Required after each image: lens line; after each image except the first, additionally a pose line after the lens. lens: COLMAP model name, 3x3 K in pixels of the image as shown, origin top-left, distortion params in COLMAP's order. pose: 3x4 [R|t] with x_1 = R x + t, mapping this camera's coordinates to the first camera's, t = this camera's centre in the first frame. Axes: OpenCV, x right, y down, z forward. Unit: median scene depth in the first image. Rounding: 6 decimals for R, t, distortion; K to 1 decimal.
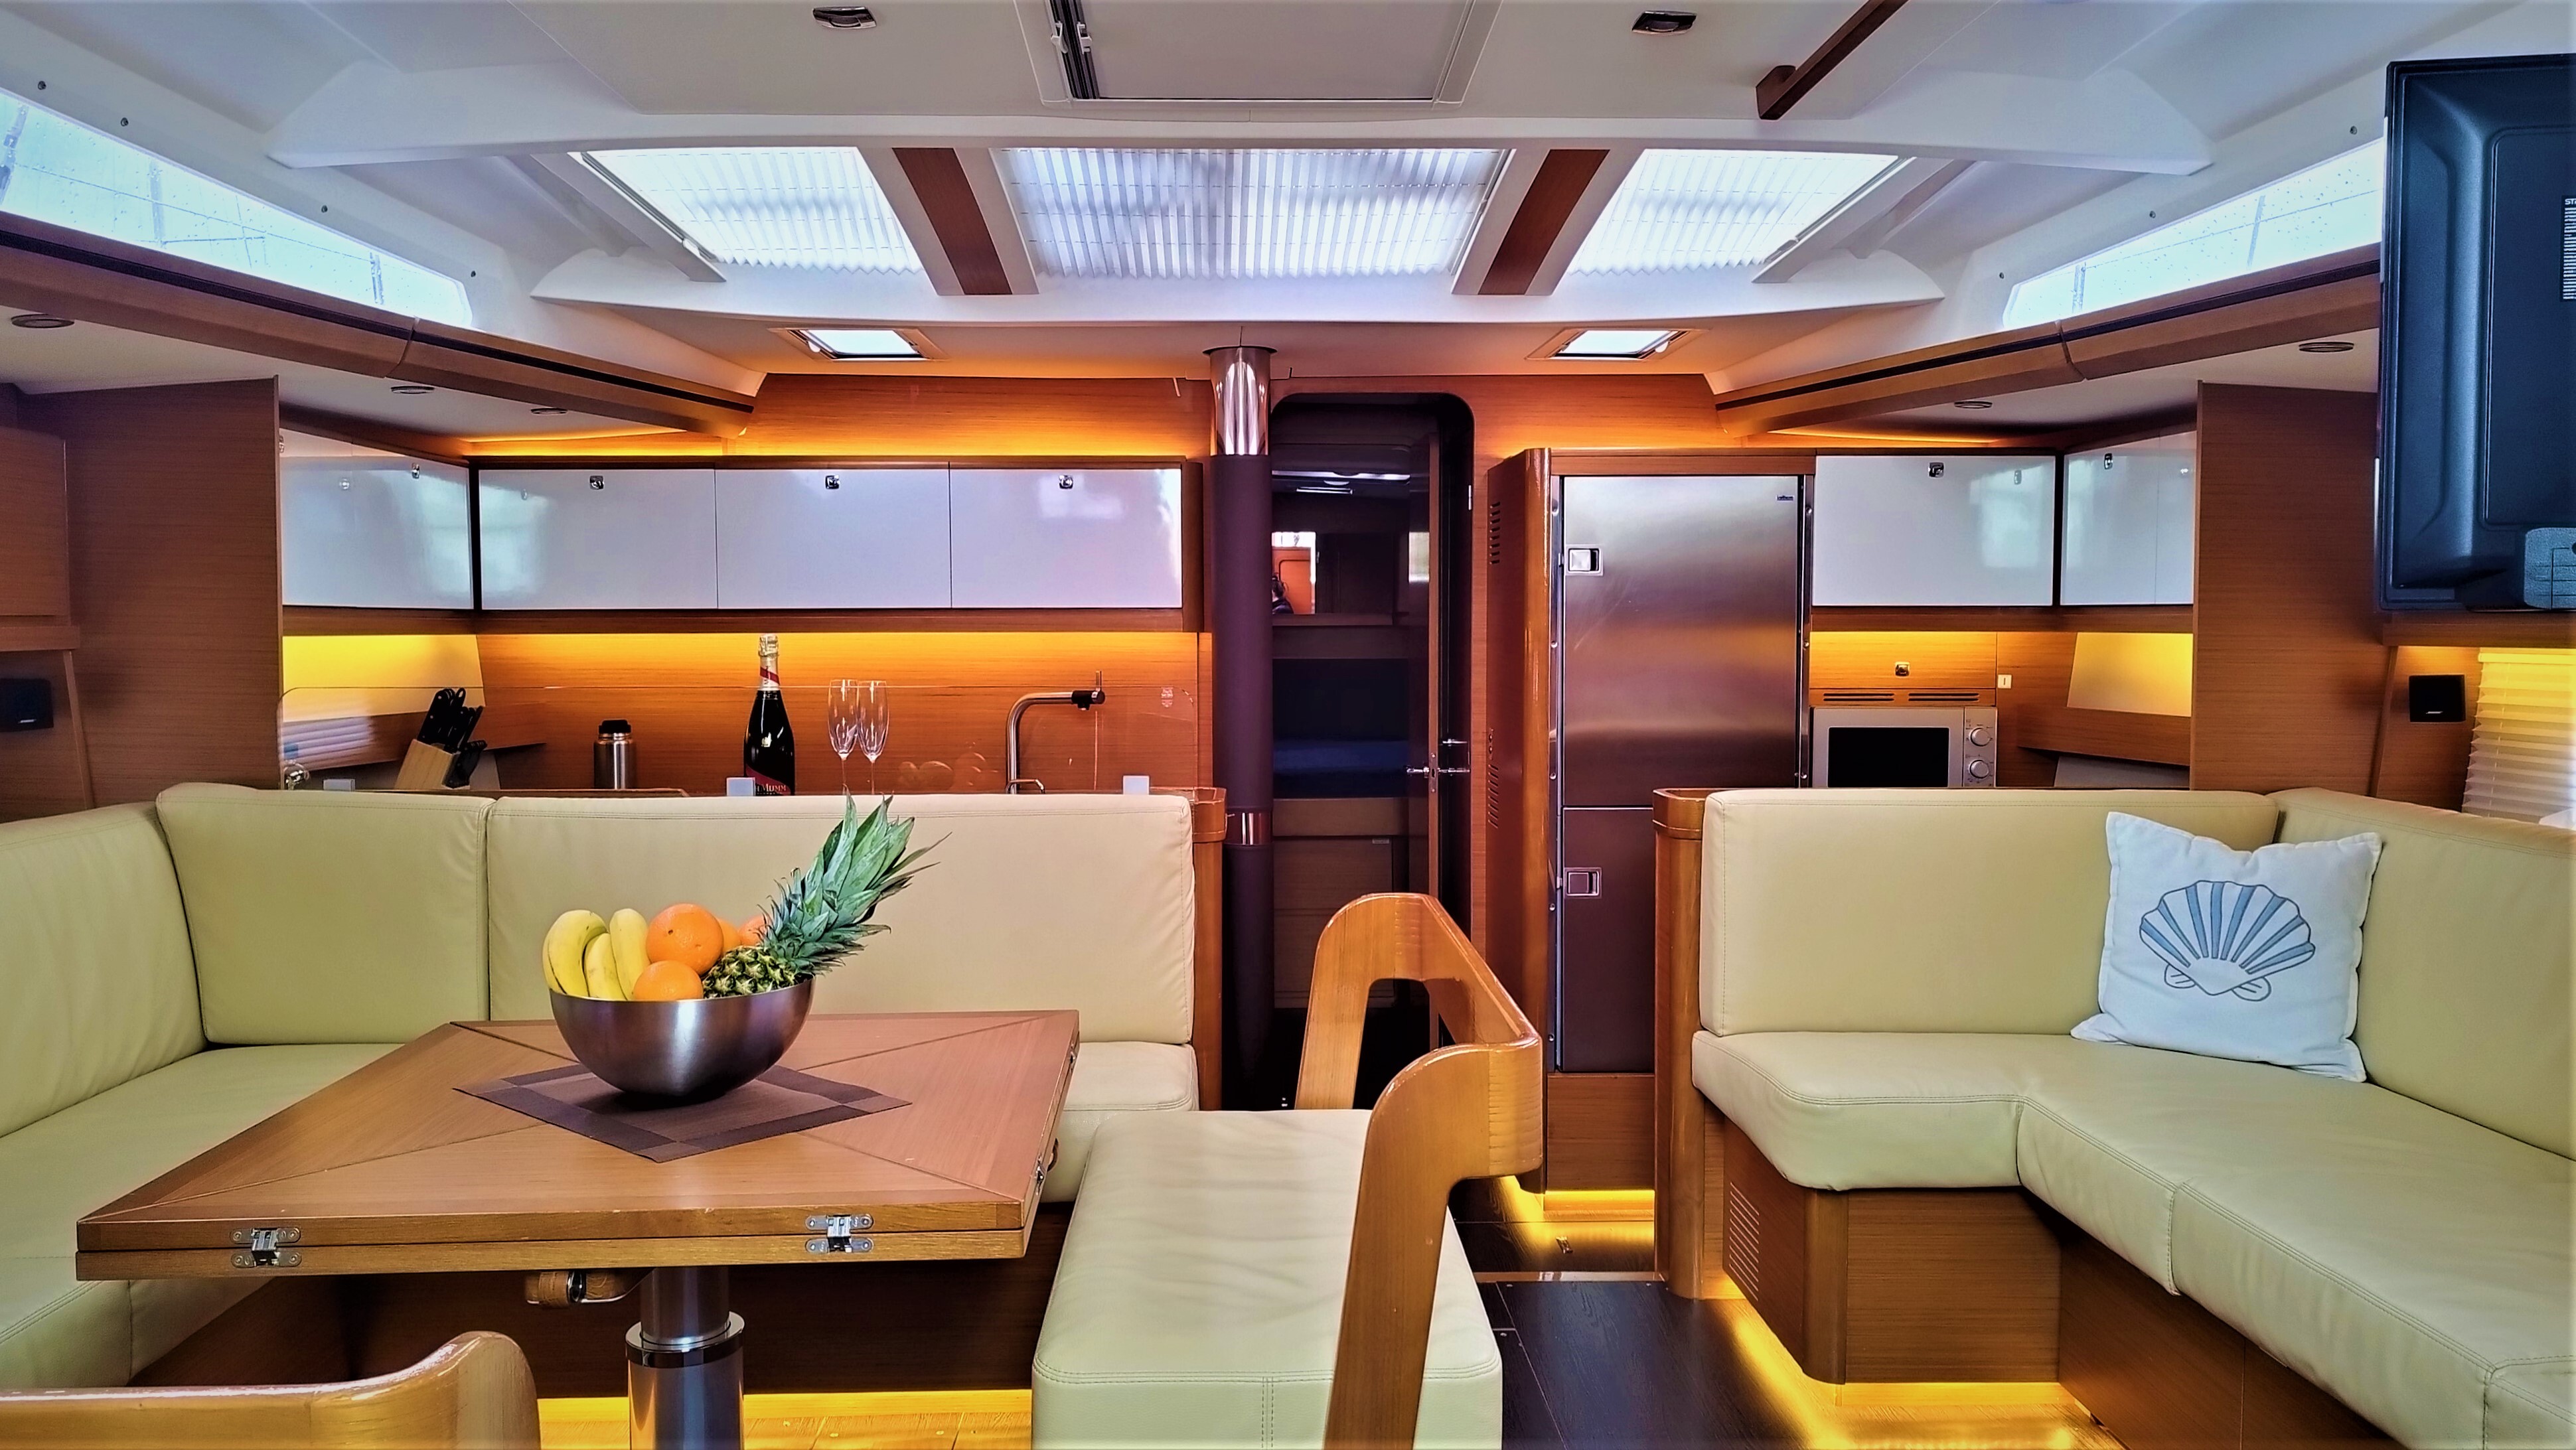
lens RADIAL K [[1878.2, 0, 1265.2], [0, 1878.2, 714.4], [0, 0, 1]] dist [0.017489, -0.003516]
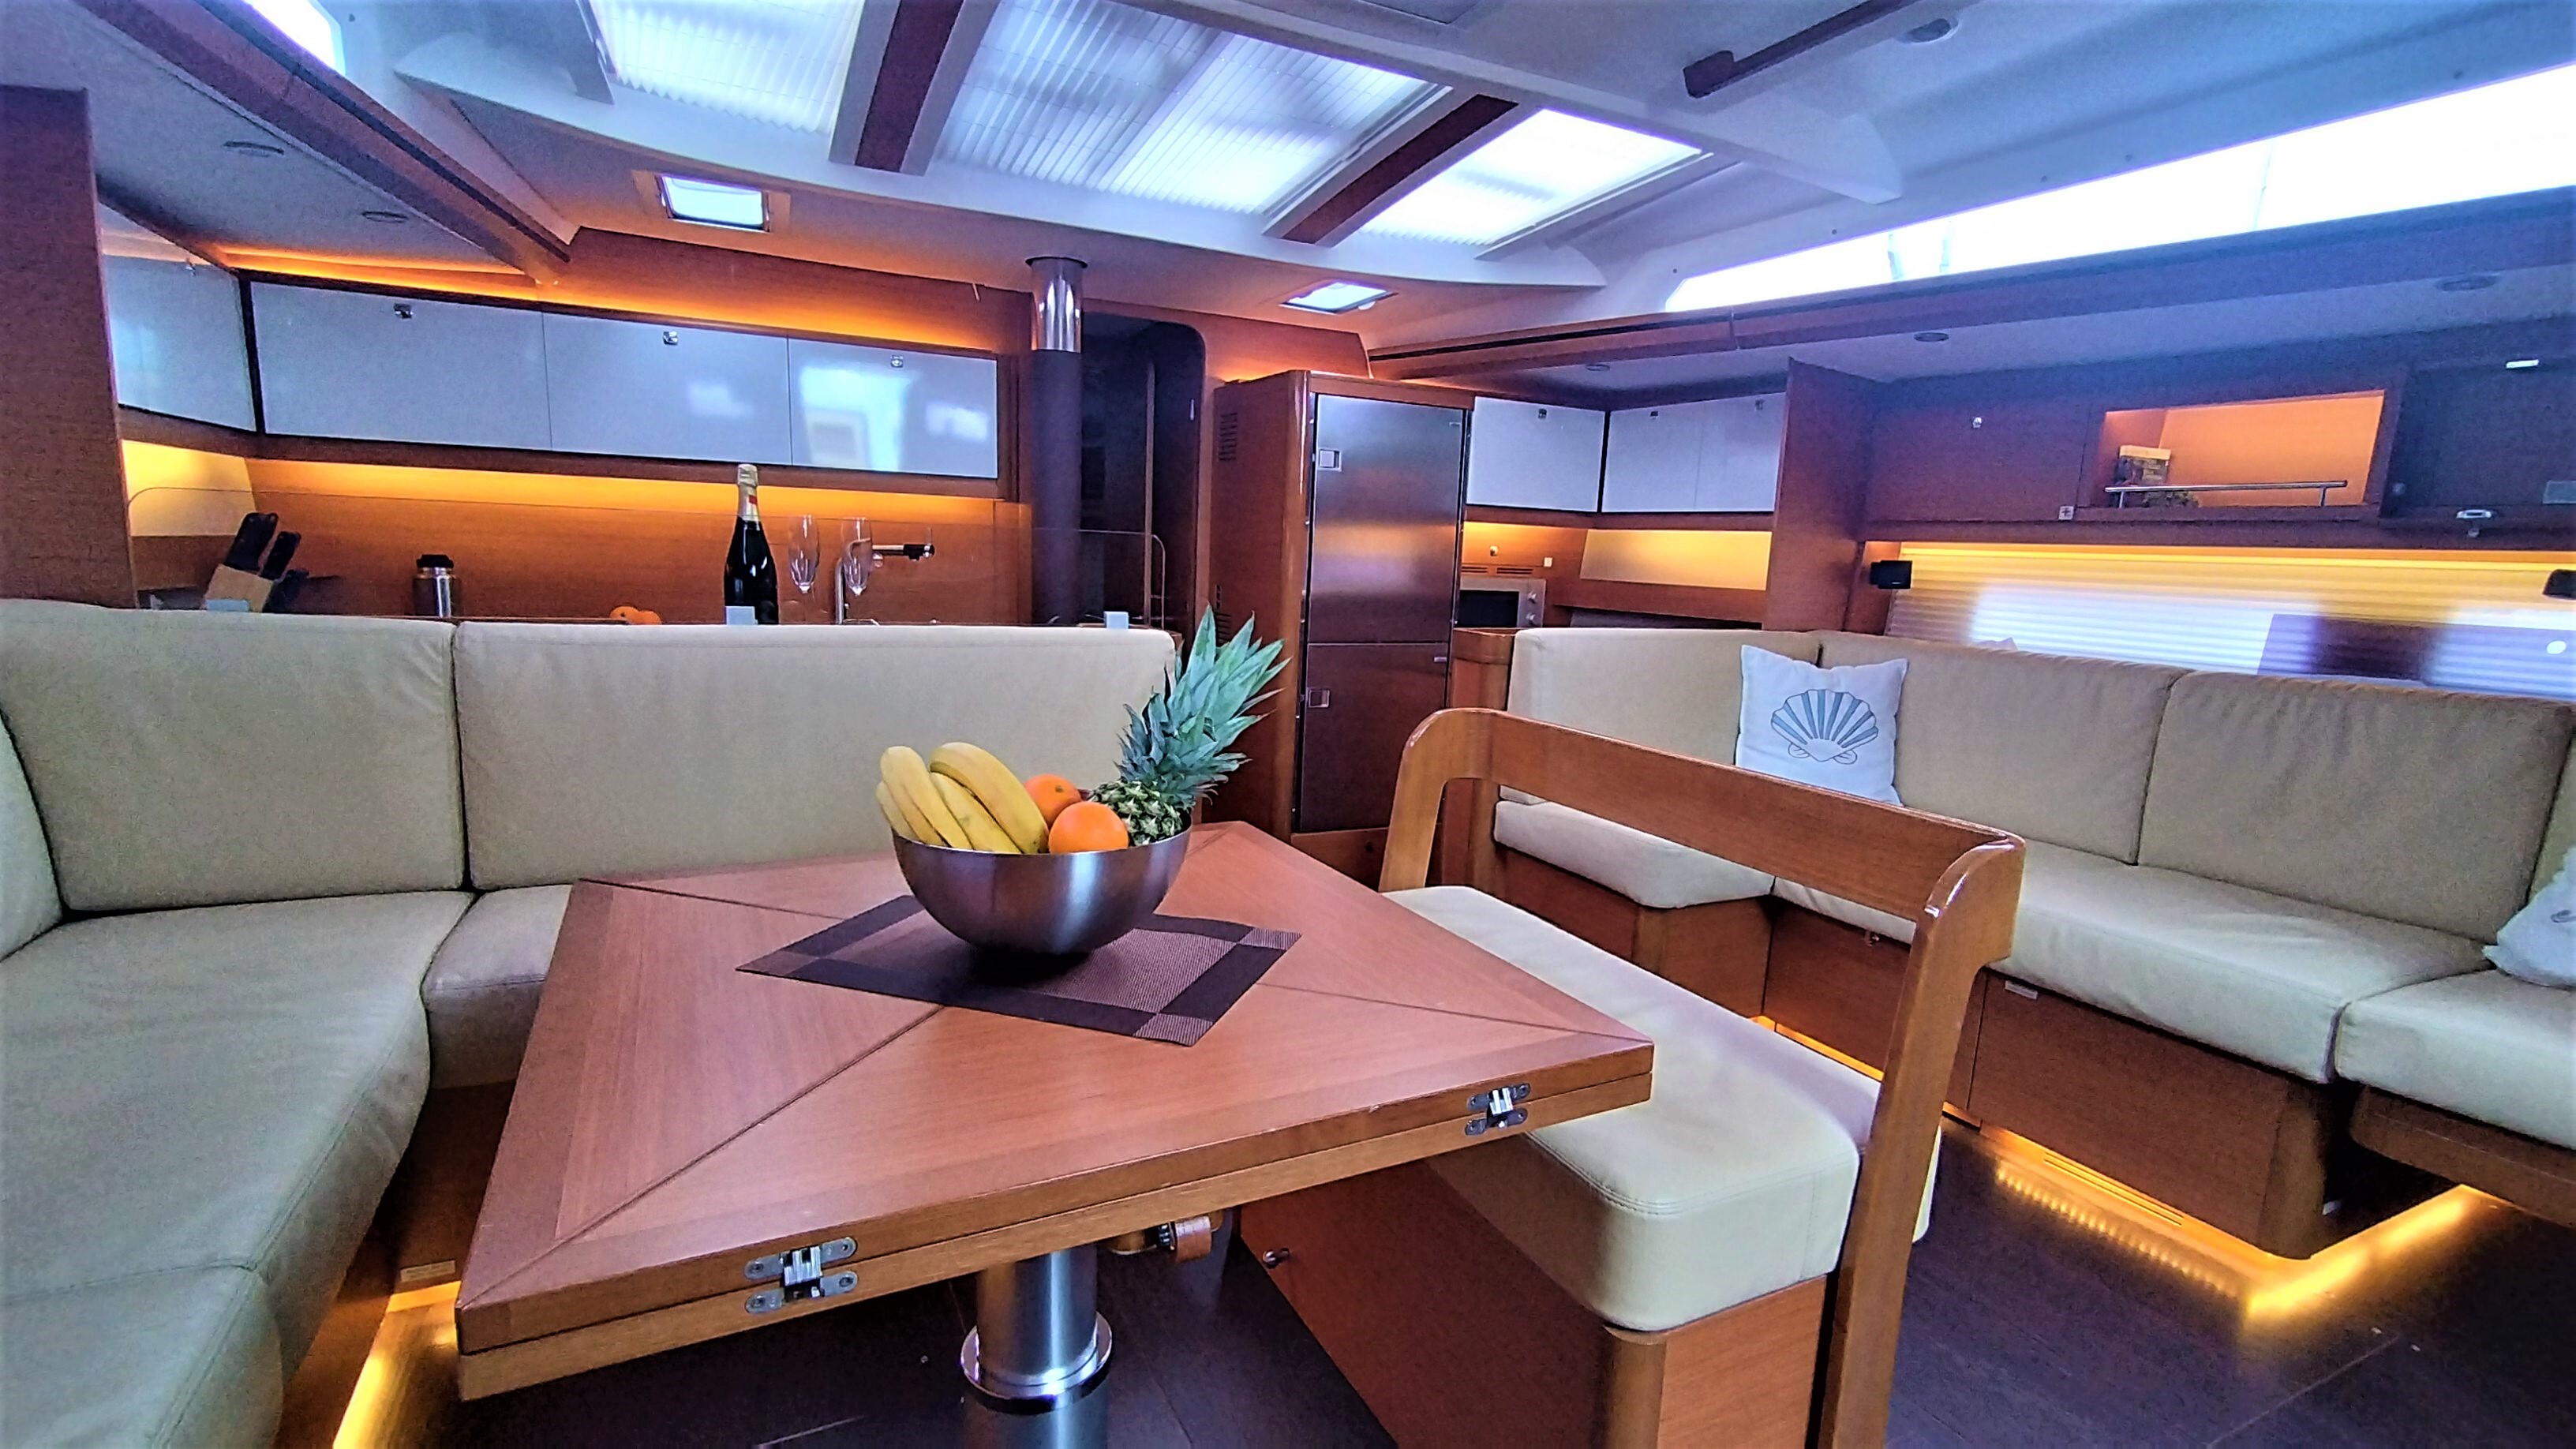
lens RADIAL K [[1166.5, 0, 1298.6], [0, 1166.5, 745.1], [0, 0, 1]] dist [0.000053, 0.000230]
pose [[0.901127, -0.033767, 0.432239, -0.277757], [-0.022716, 0.991916, 0.124847, 0.022128], [-0.432961, -0.122322, 0.893075, 0.297325]]
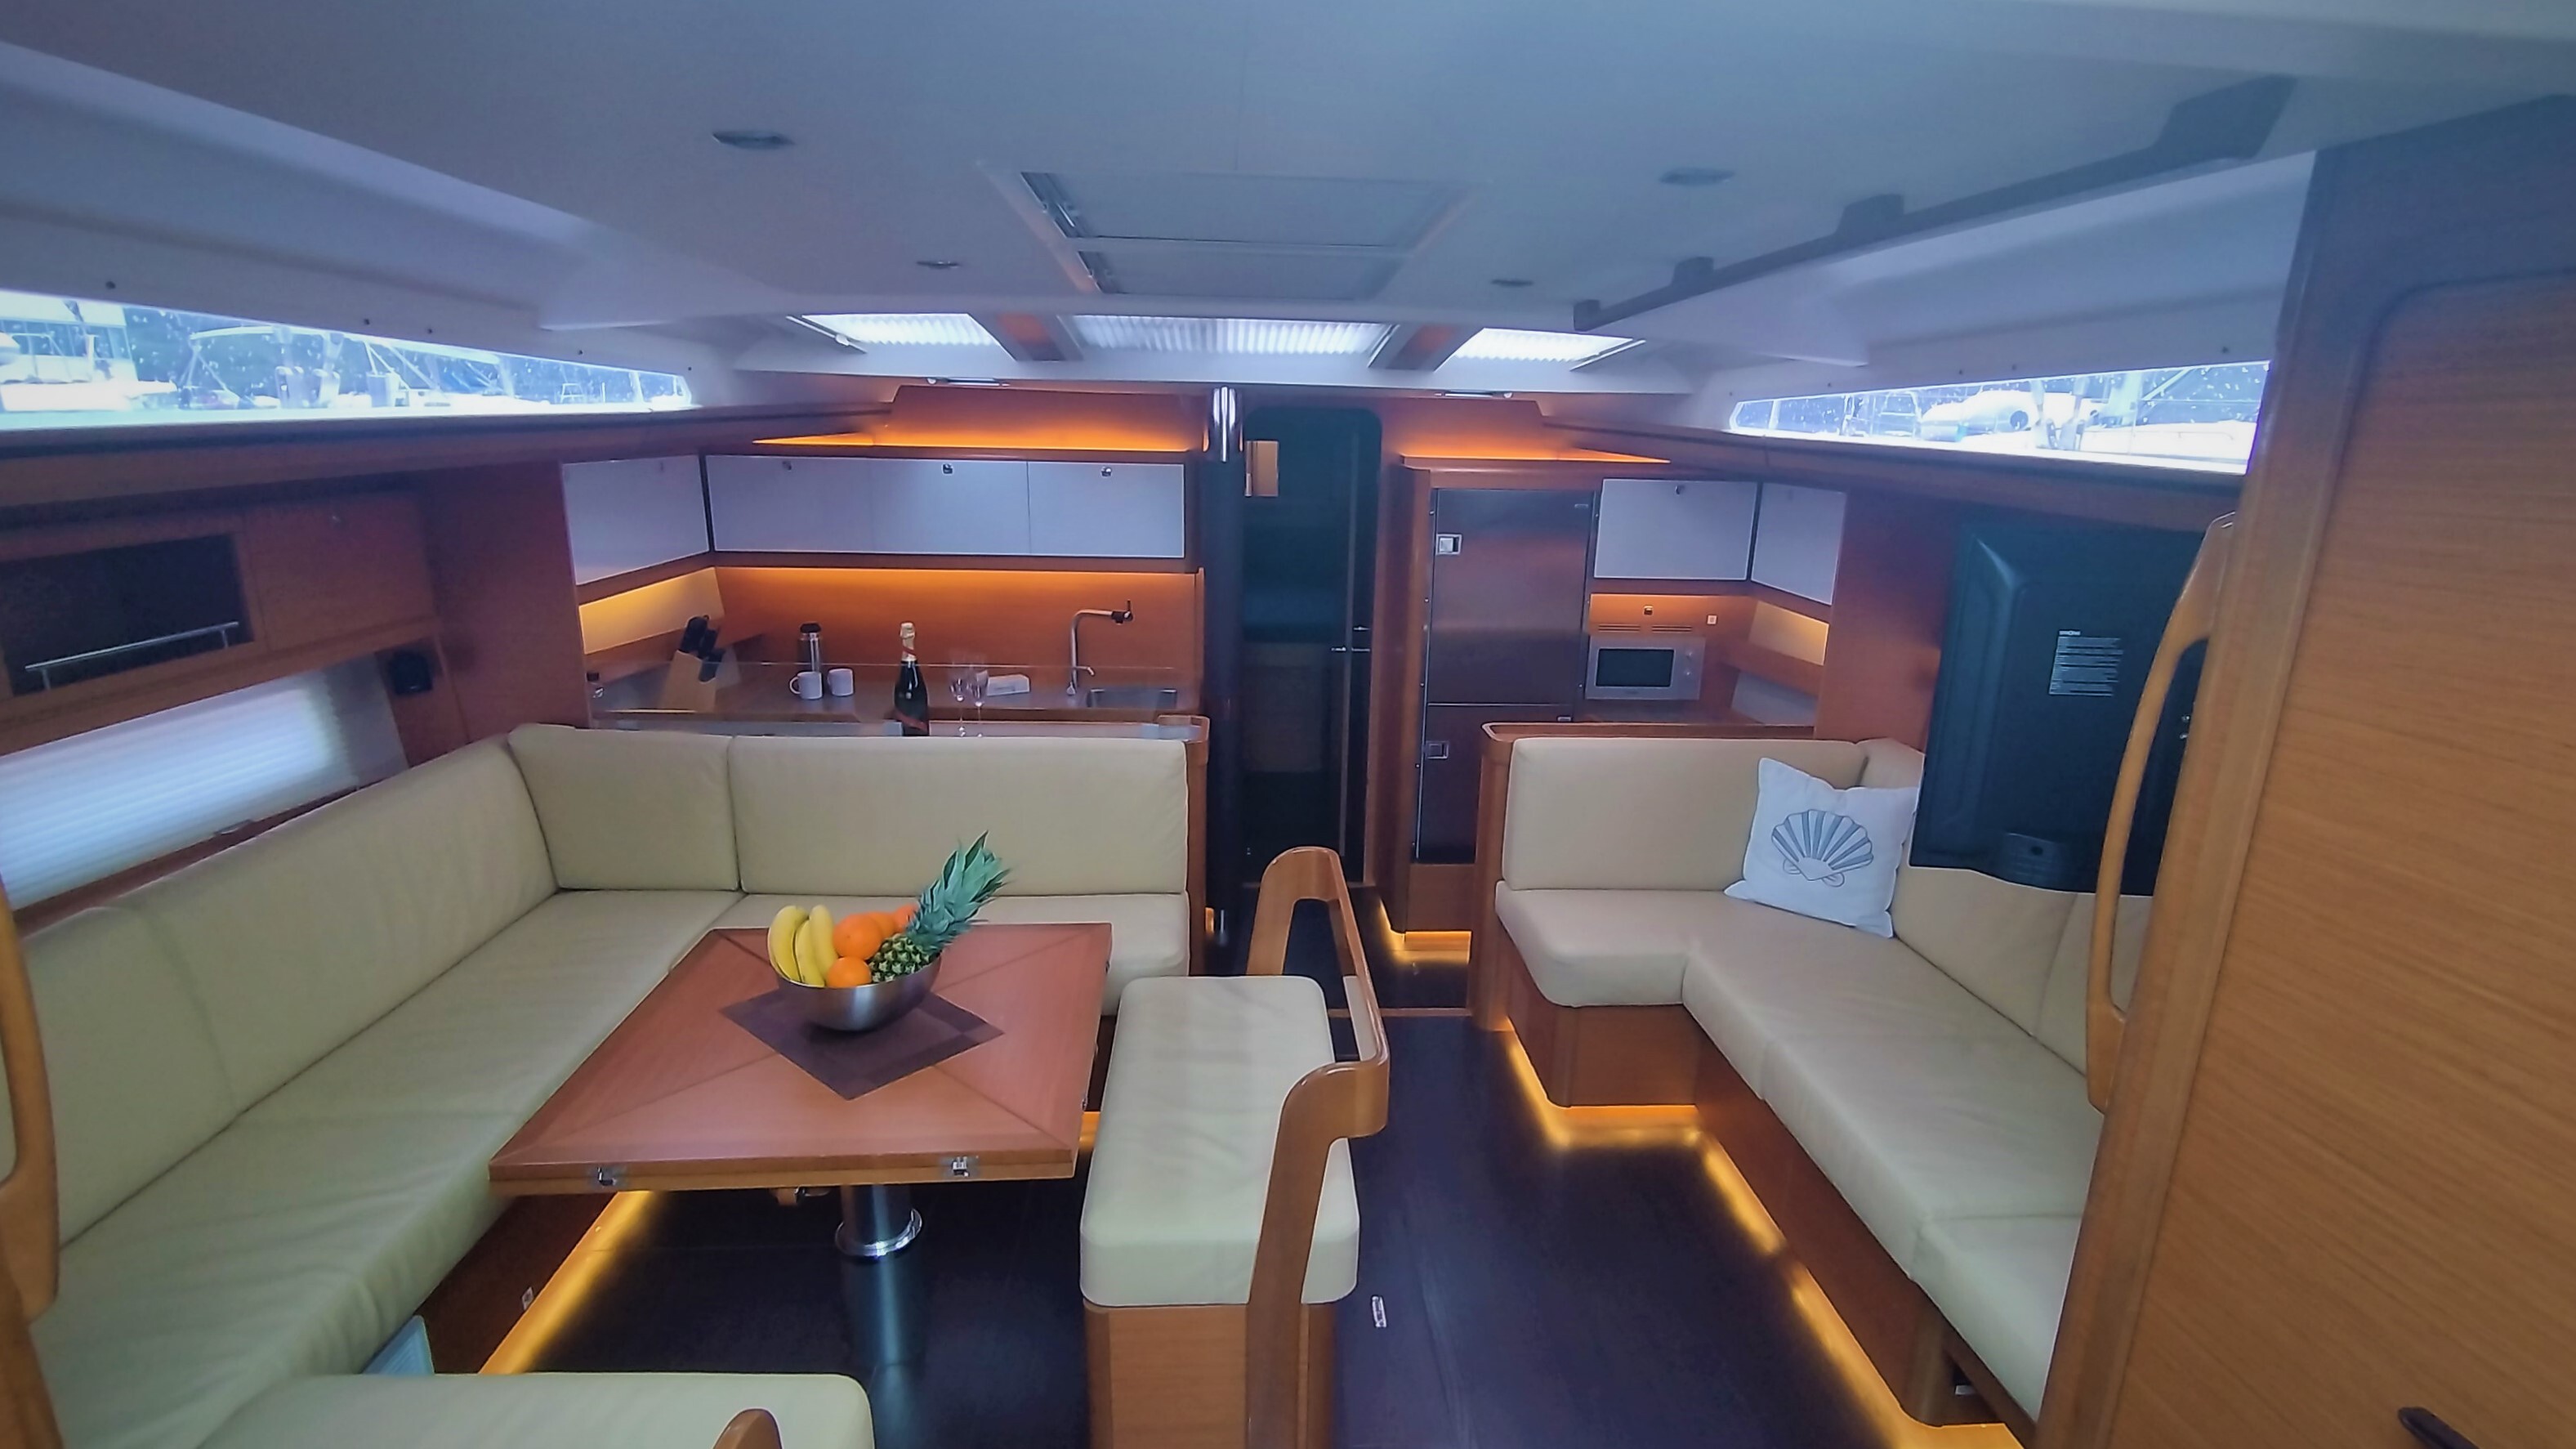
lens RADIAL K [[1203.9, 0, 1299.3], [0, 1203.9, 750.7], [0, 0, 1]] dist [0.000447, 0.000377]
pose [[0.998924, 0.012885, 0.044541, 0.009605], [-0.022271, 0.975881, 0.217164, -0.162834], [-0.040669, -0.217923, 0.975118, 0.020047]]
